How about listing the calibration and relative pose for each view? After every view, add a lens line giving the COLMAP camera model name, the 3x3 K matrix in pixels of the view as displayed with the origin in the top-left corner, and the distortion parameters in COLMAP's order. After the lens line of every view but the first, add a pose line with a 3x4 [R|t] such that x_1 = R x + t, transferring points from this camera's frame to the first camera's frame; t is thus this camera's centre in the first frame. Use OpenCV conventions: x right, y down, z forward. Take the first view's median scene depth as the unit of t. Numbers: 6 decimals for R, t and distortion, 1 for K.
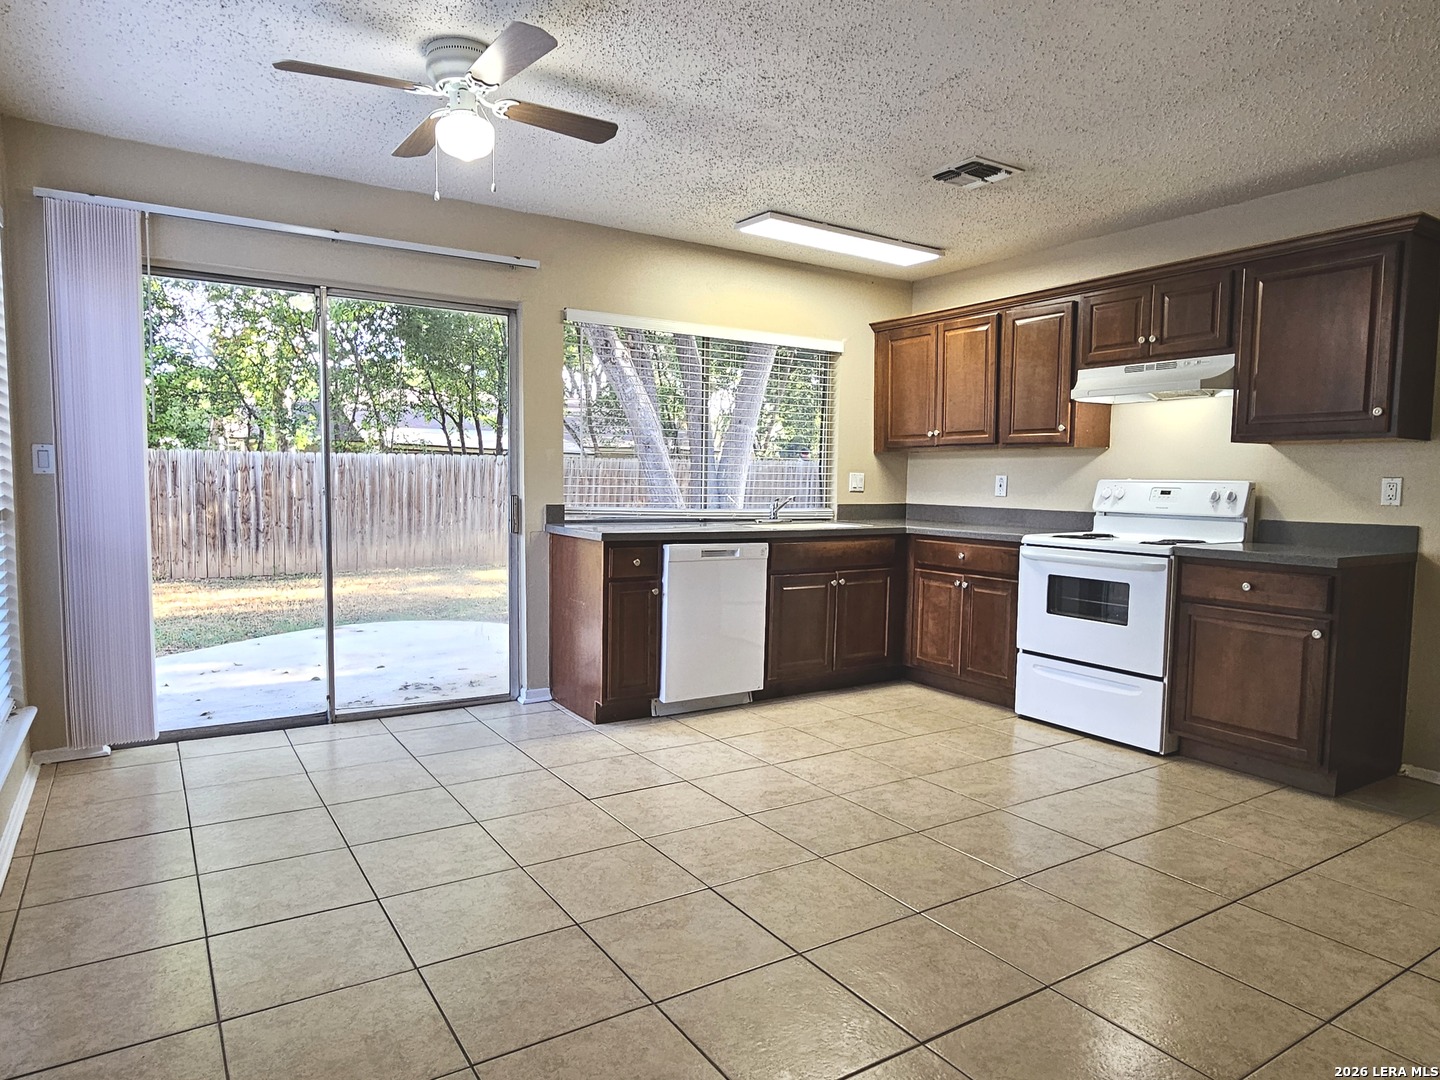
lens RADIAL K [[894.6, 0, 715.0], [0, 894.6, 543.8], [0, 0, 1]] dist [-0.008634, 0.000128]
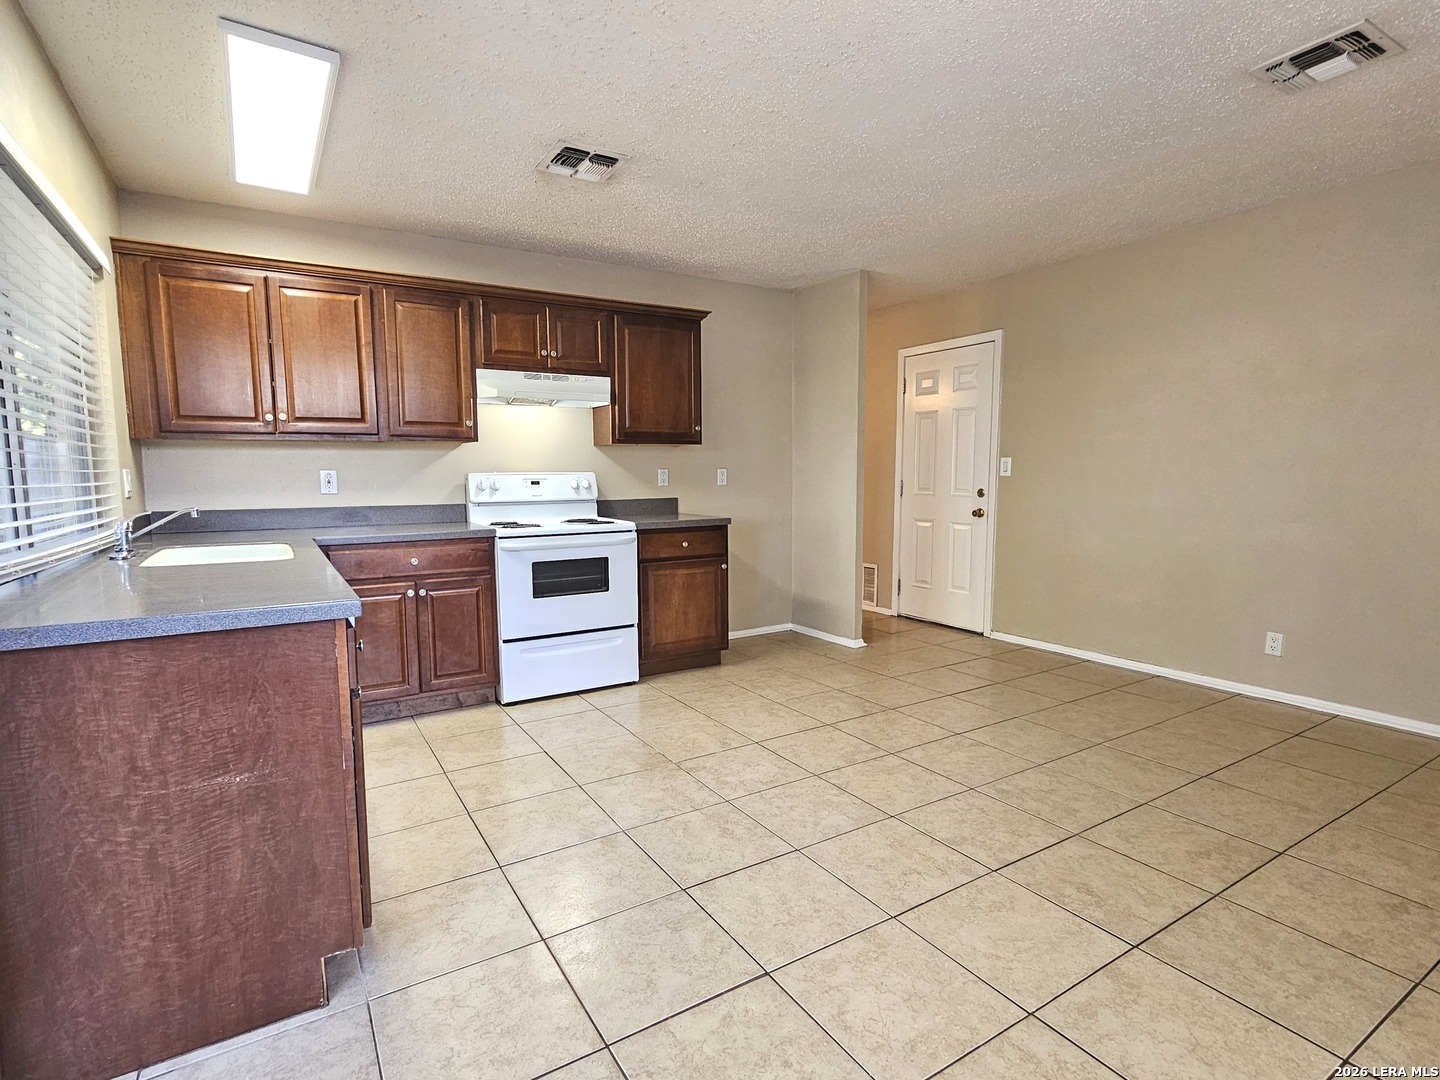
lens RADIAL K [[715.2, 0, 717.1], [0, 715.2, 546.1], [0, 0, 1]] dist [0.003891, -0.000307]
pose [[0.022008, -0.113995, 0.993238, -0.473700], [0.080417, 0.990461, 0.111894, -0.063312], [-0.996518, 0.077411, 0.030965, 0.756710]]
